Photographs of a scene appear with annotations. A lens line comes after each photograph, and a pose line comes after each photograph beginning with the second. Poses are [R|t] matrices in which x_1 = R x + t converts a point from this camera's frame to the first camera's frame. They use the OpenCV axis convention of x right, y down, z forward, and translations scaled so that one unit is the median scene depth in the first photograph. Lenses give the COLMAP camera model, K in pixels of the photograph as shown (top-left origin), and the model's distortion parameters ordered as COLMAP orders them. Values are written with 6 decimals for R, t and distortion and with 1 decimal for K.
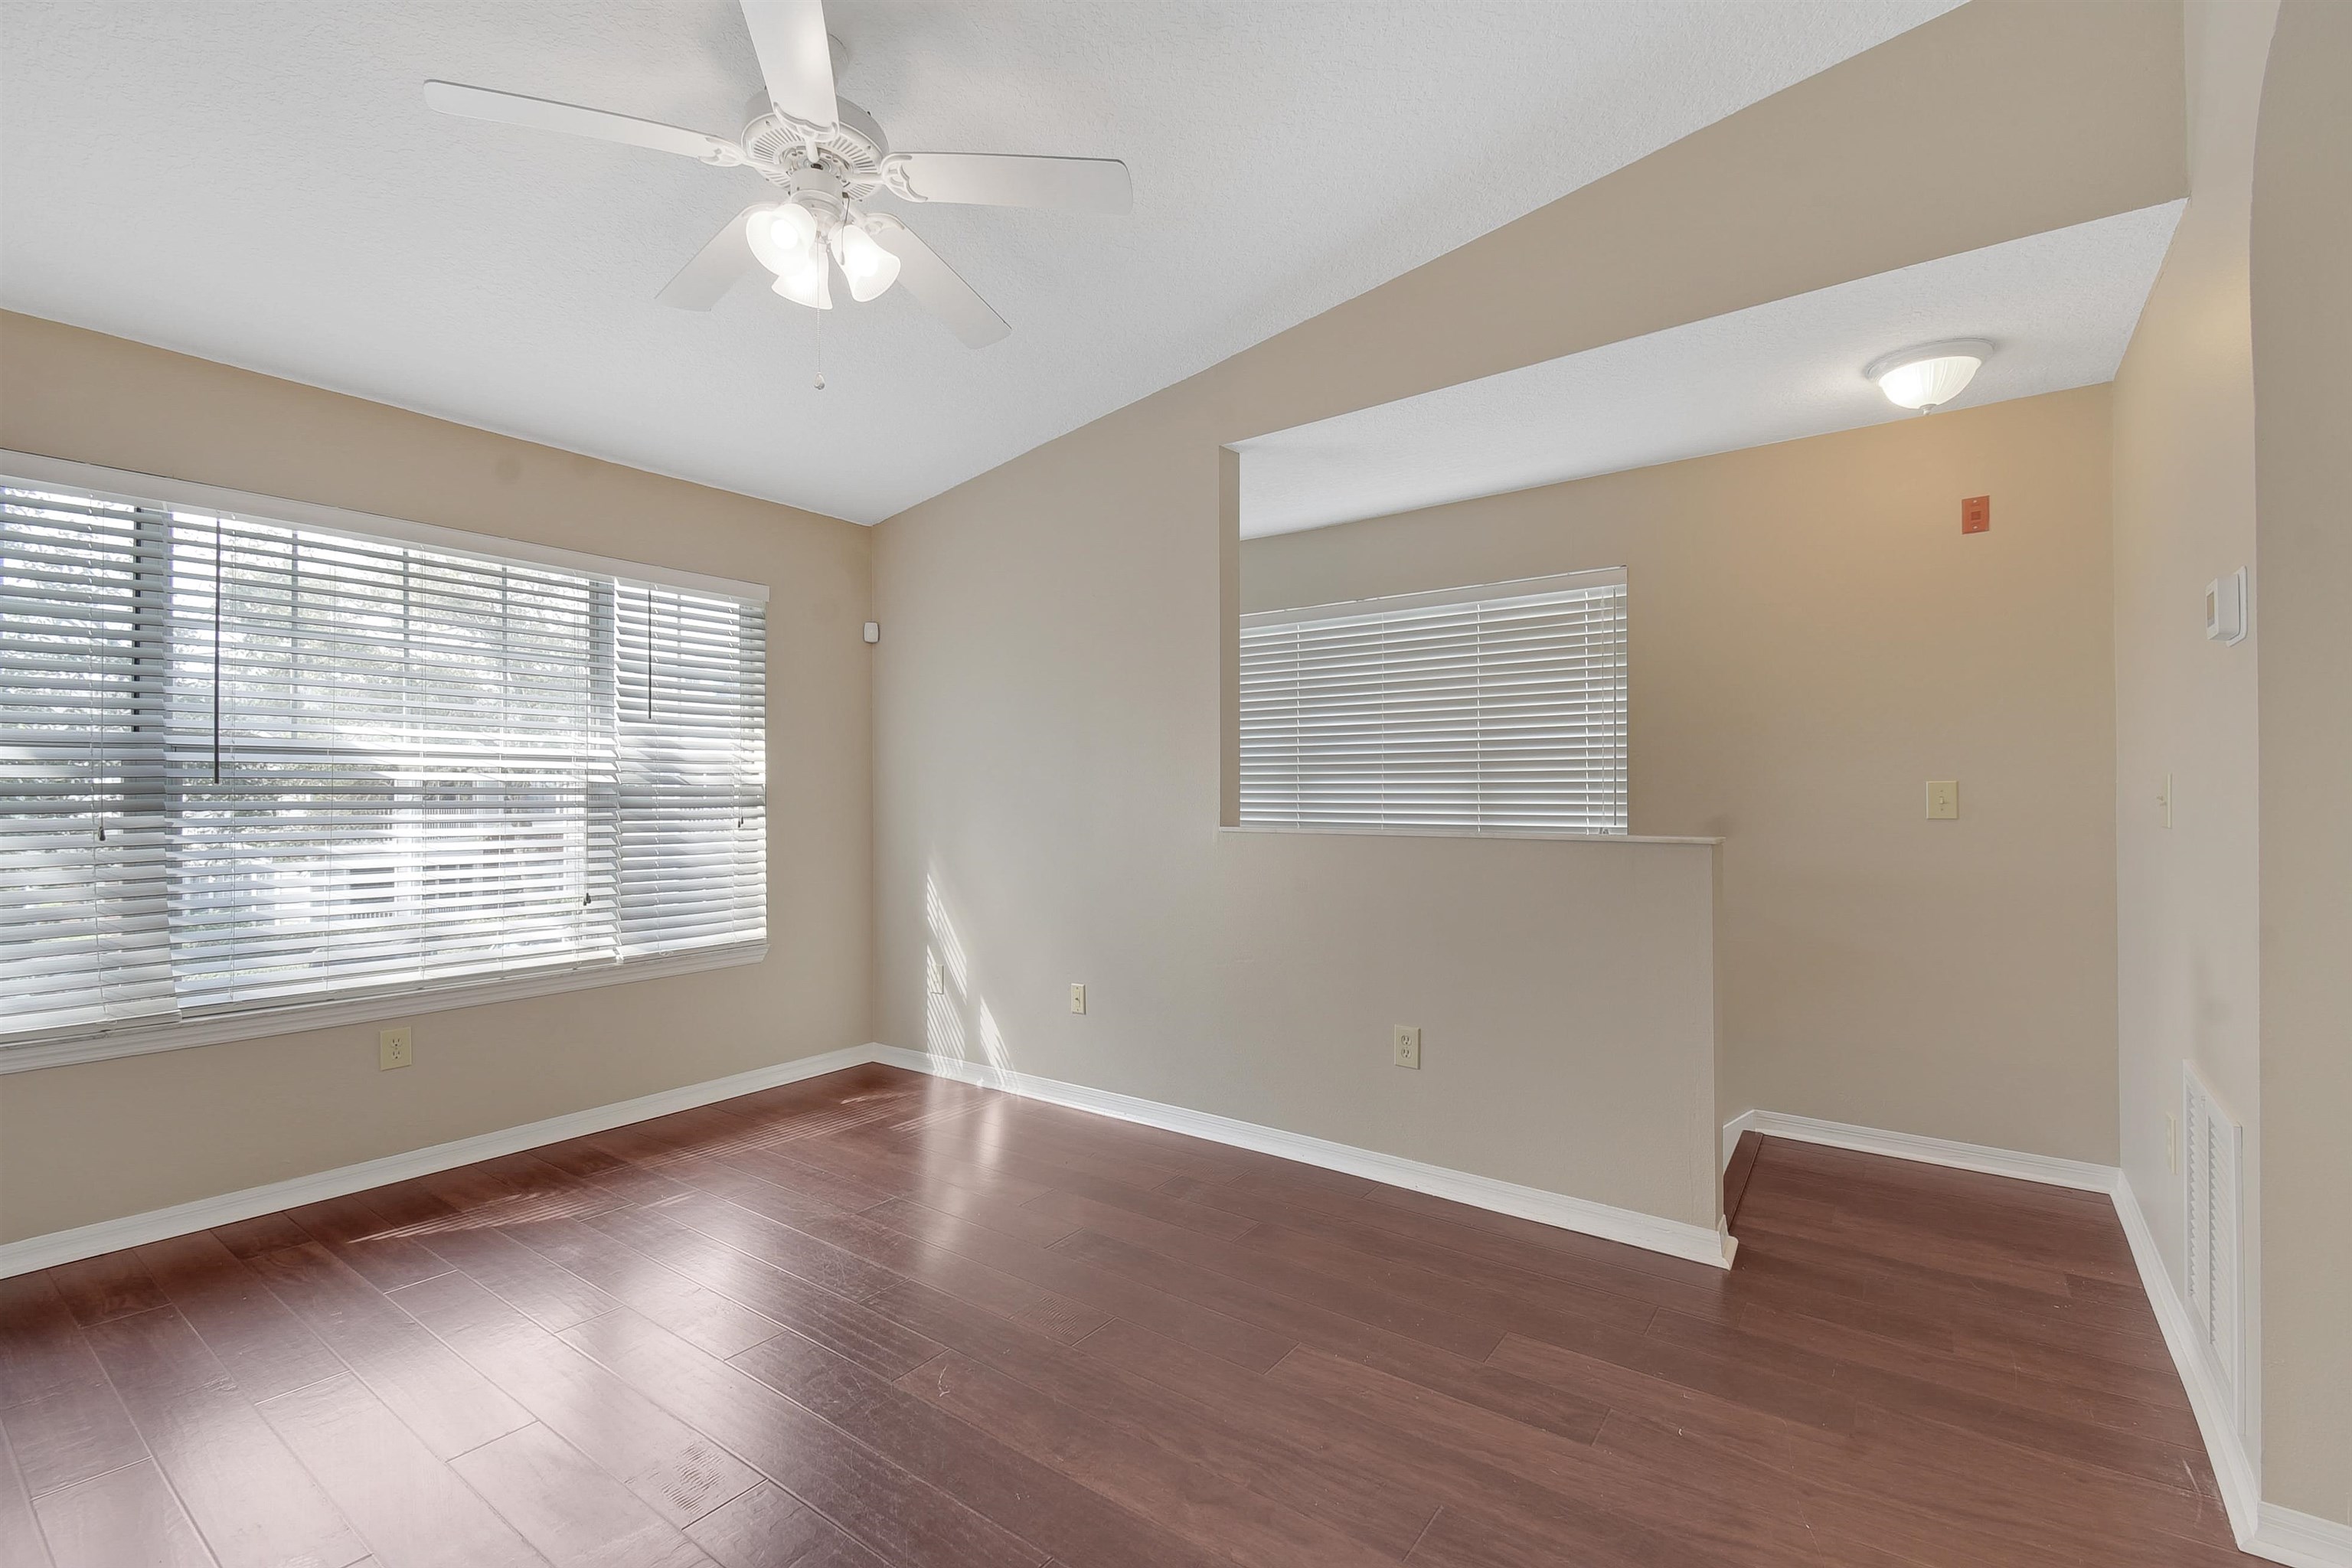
lens RADIAL K [[1011.1, 0, 1185.1], [0, 1011.1, 791.0], [0, 0, 1]] dist [0.043164, -0.021239]
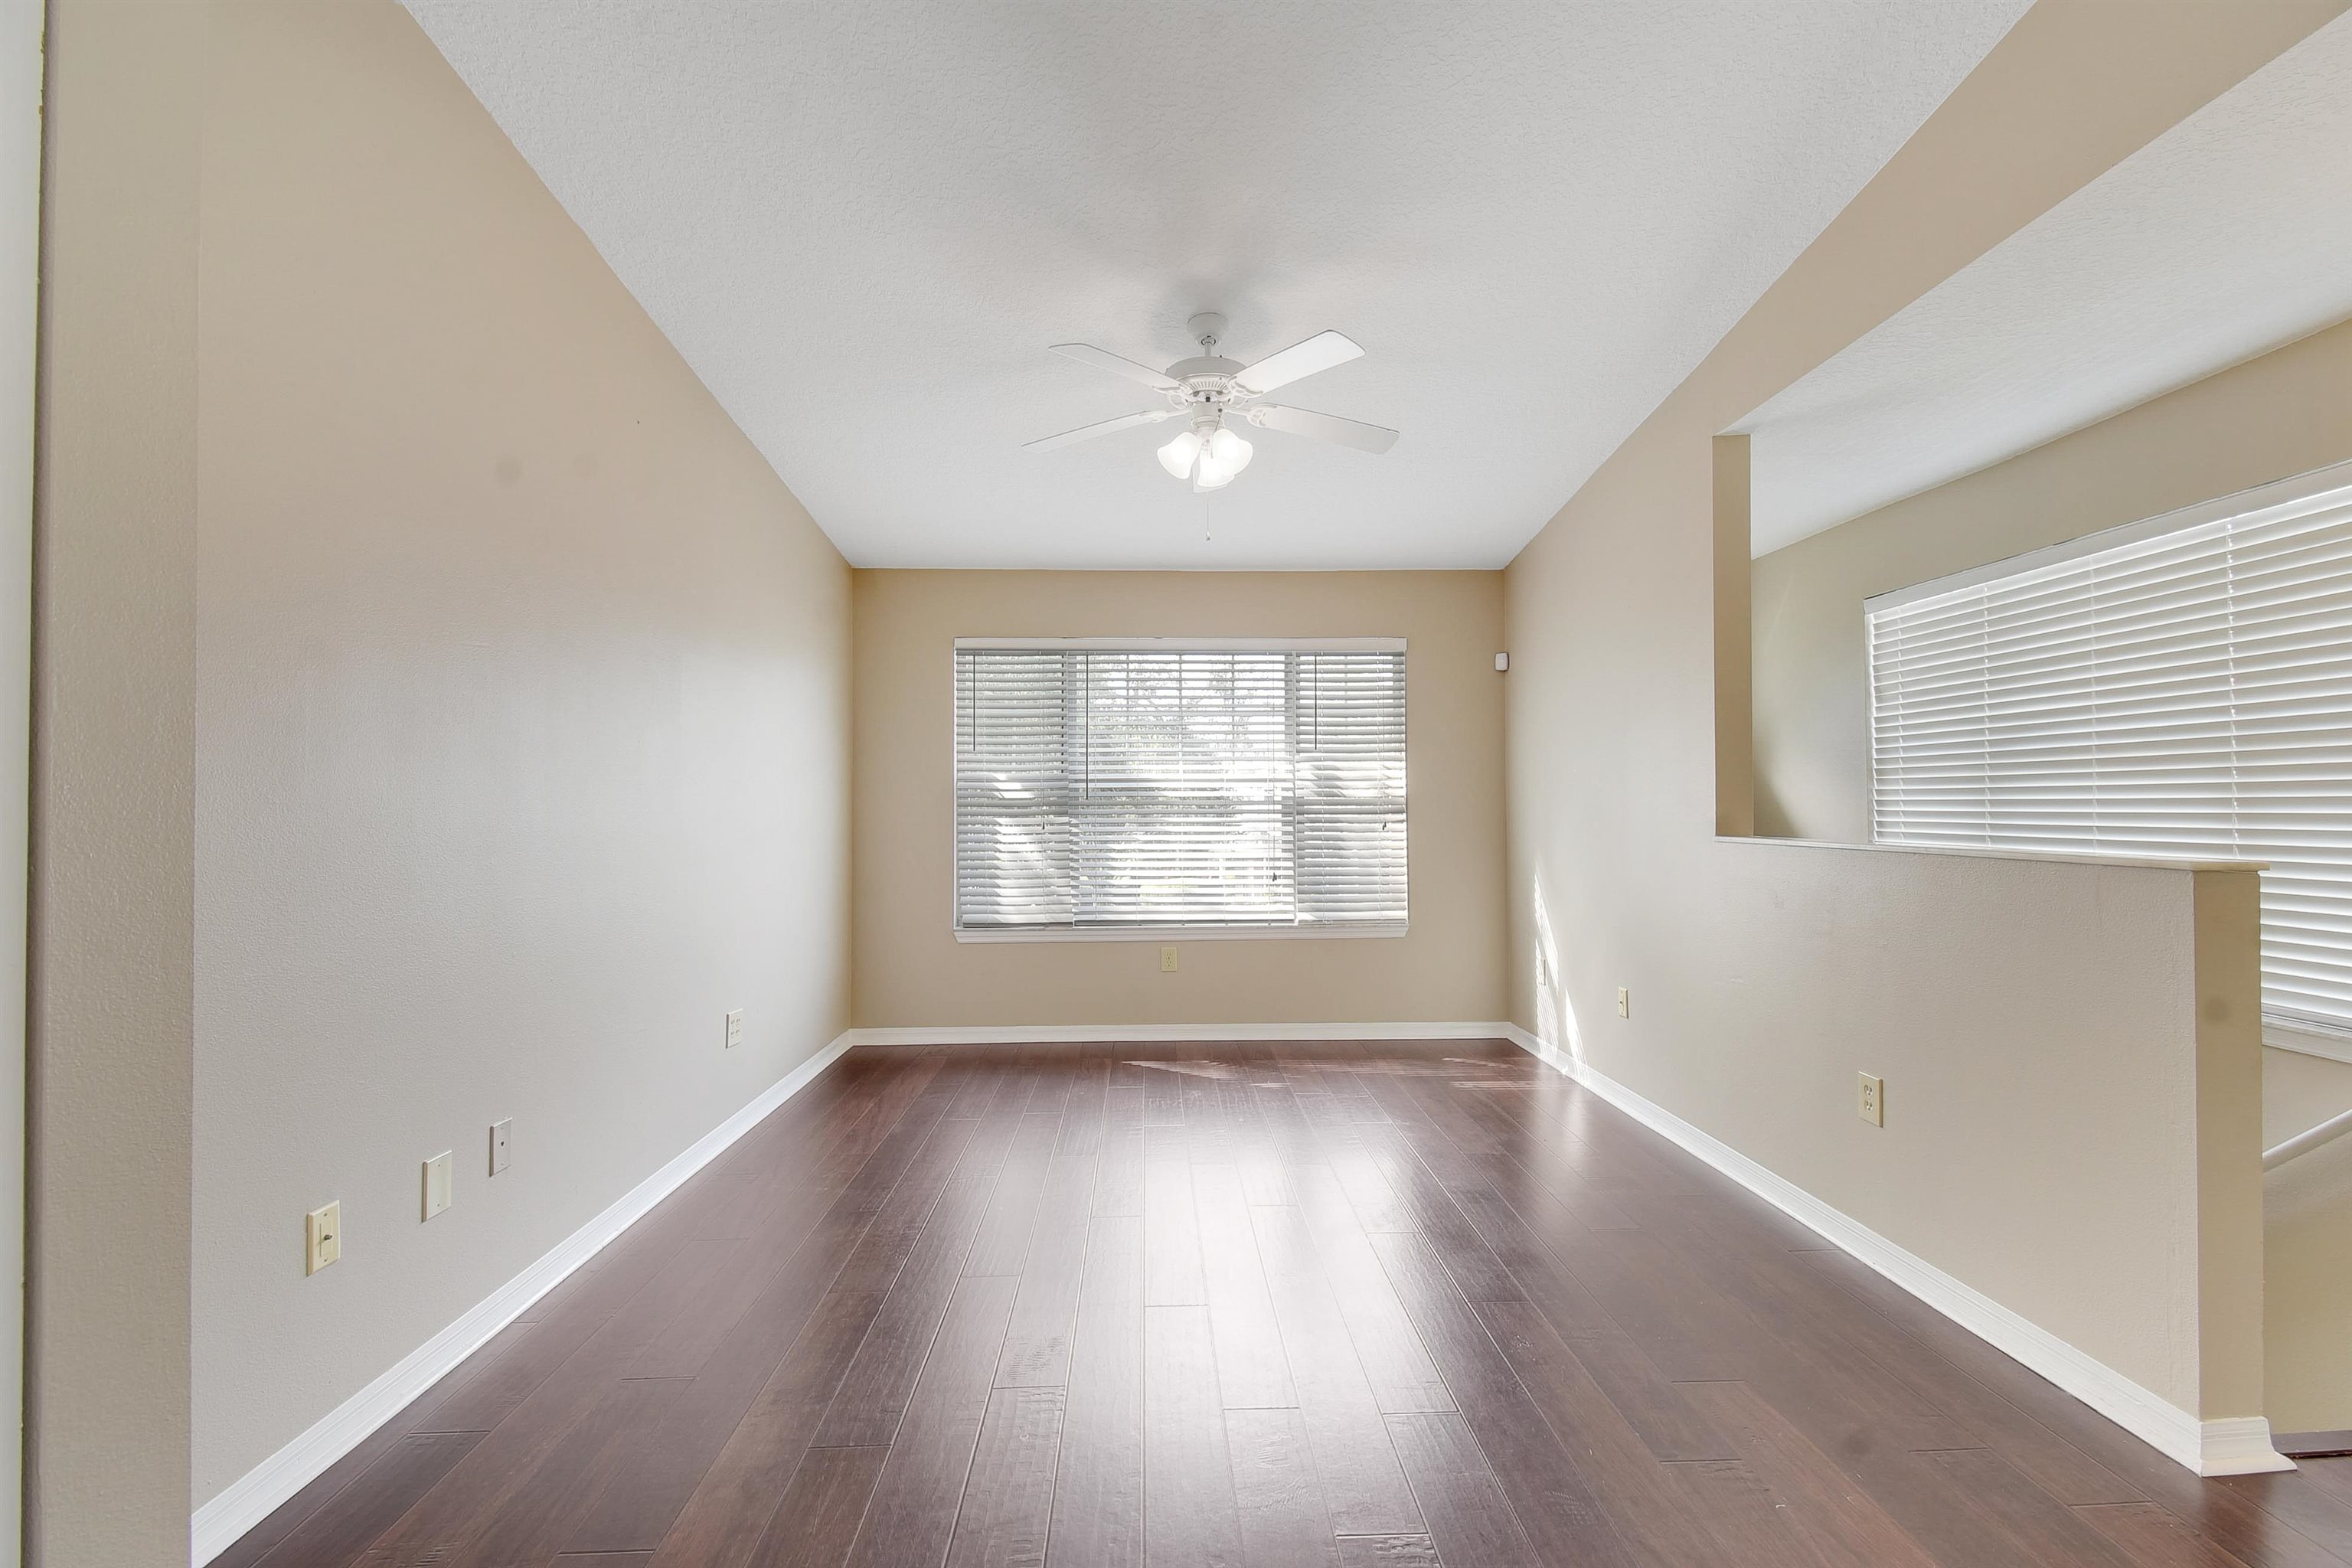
lens RADIAL K [[1011.1, 0, 1185.1], [0, 1011.1, 791.0], [0, 0, 1]] dist [0.043164, -0.021239]
pose [[0.618513, -0.015144, -0.785629, 0.442966], [0.007944, 0.999884, -0.013020, 0.001392], [0.785735, 0.001812, 0.618561, 0.015063]]
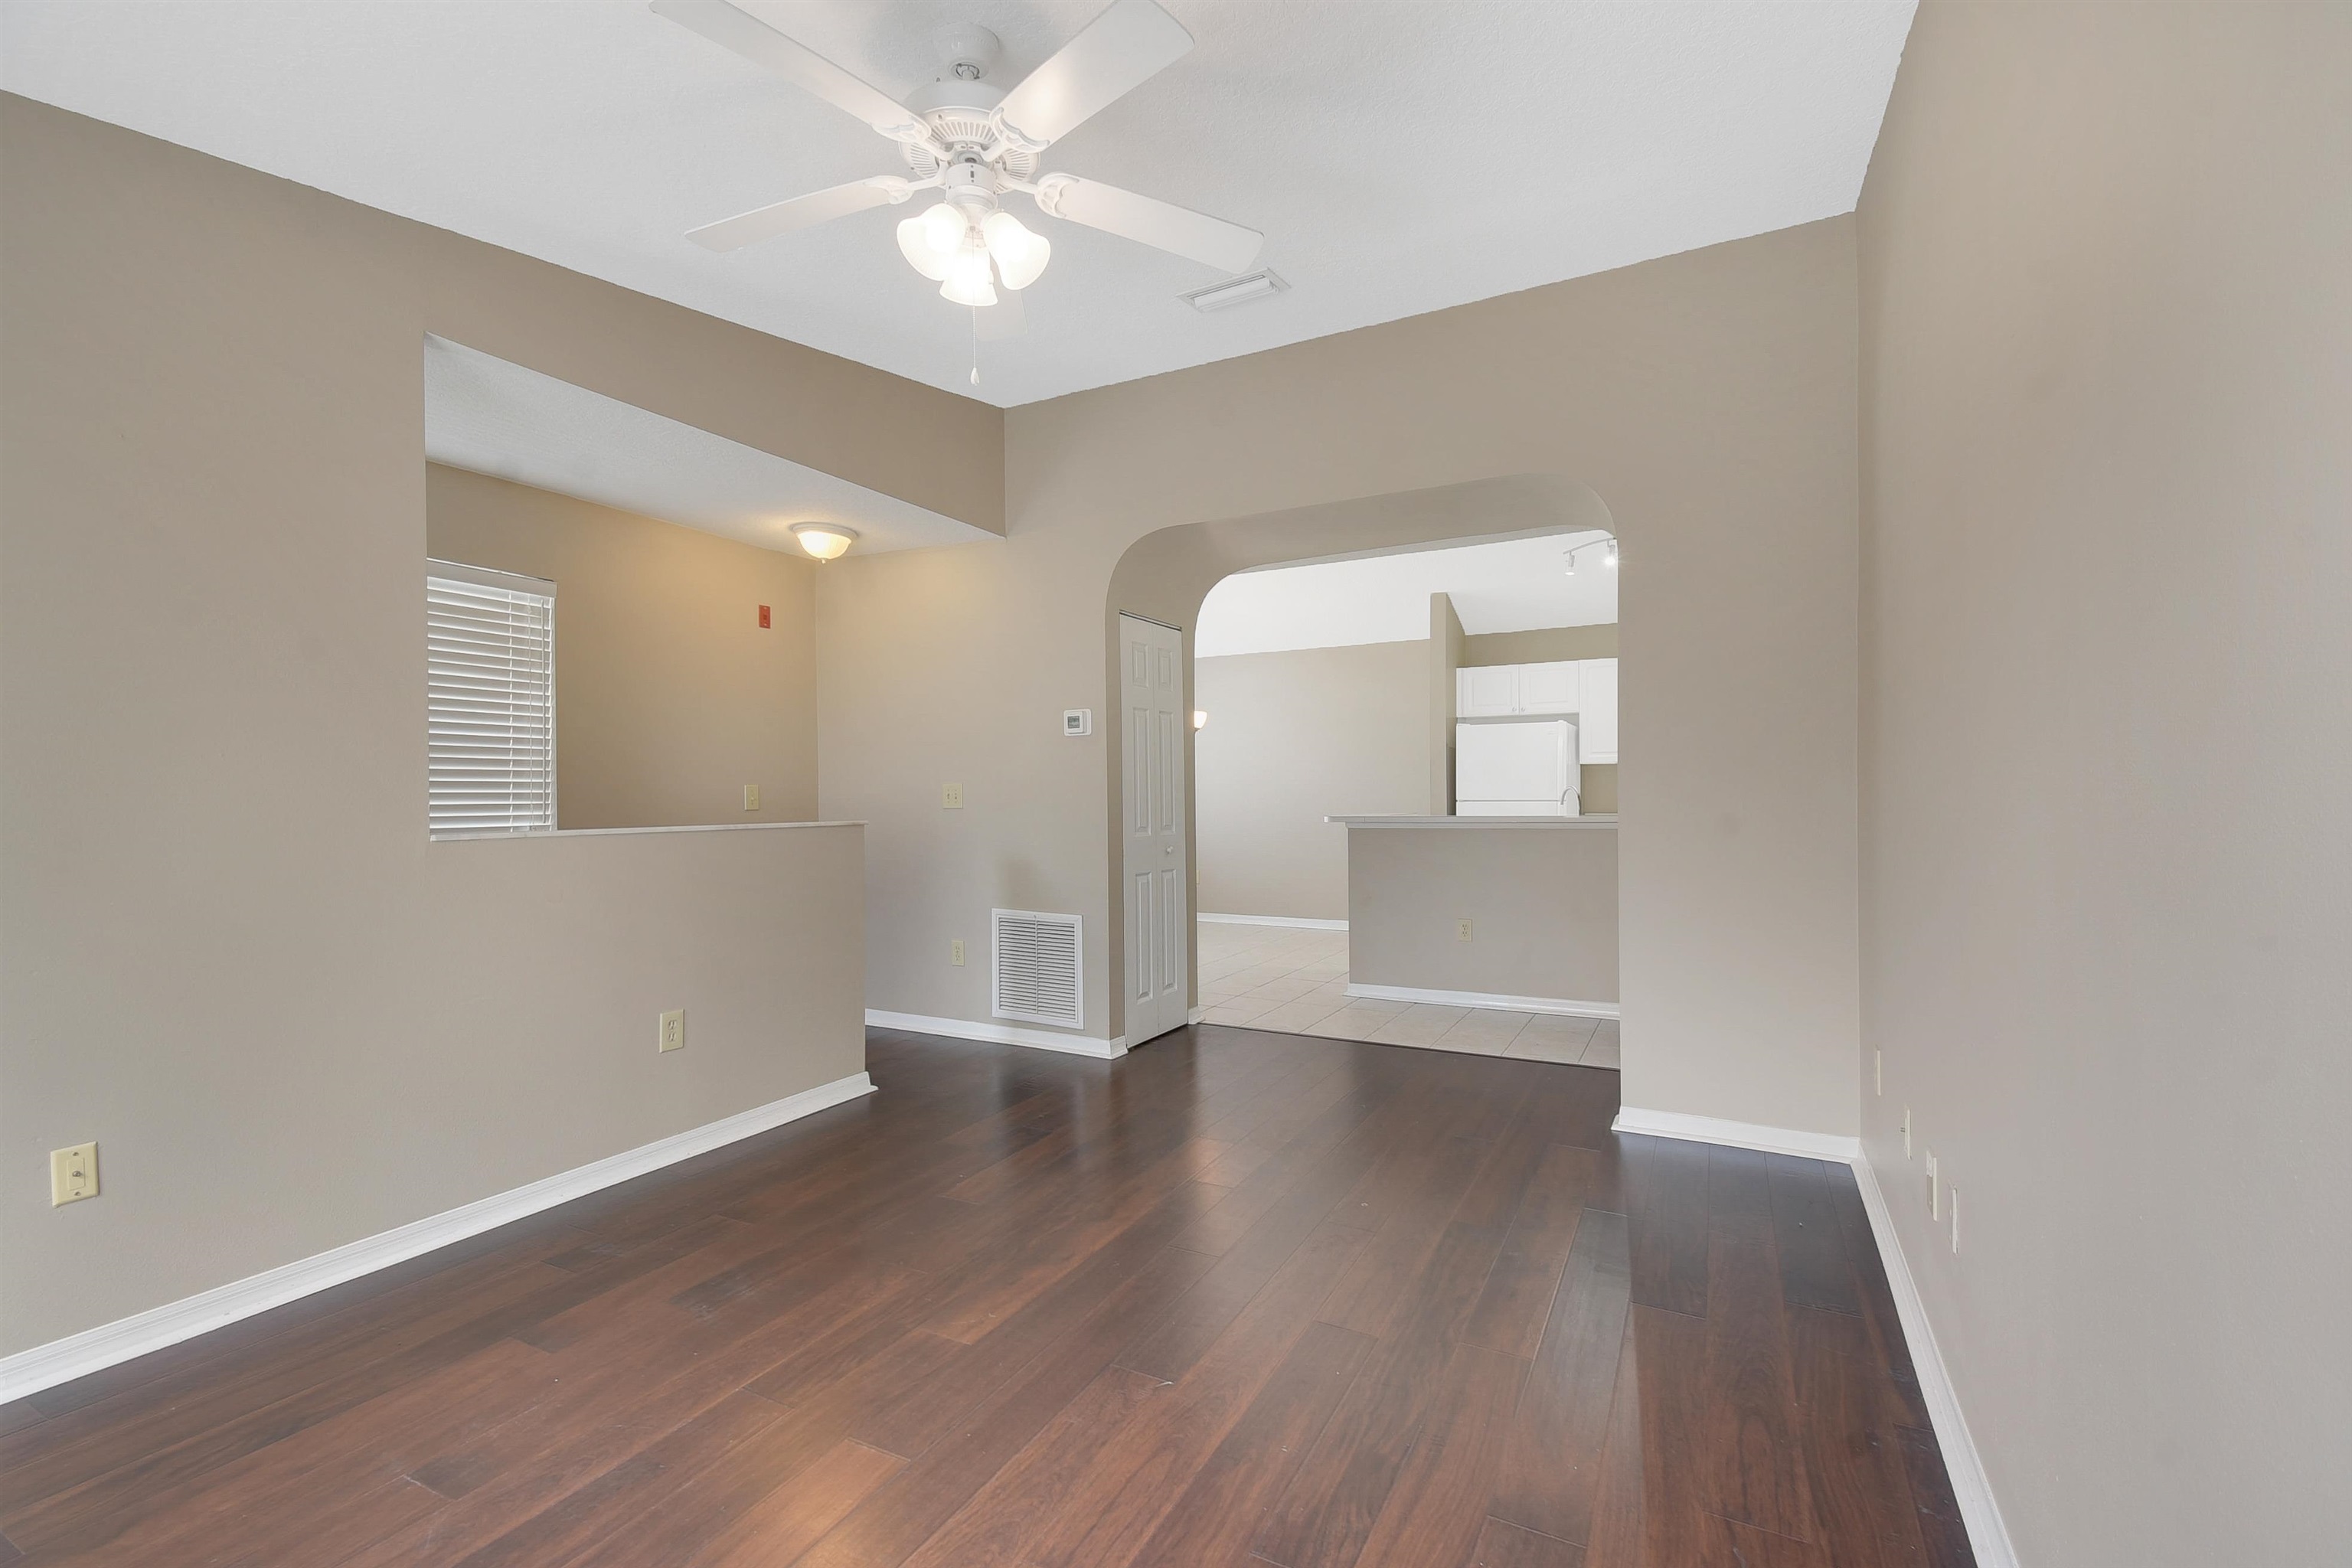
lens RADIAL K [[1011.1, 0, 1185.1], [0, 1011.1, 791.0], [0, 0, 1]] dist [0.043164, -0.021239]
pose [[-0.147456, 0.005283, 0.989055, -0.747201], [-0.000656, 0.999985, -0.005439, 0.005700], [-0.989068, -0.001451, -0.147450, 0.512143]]
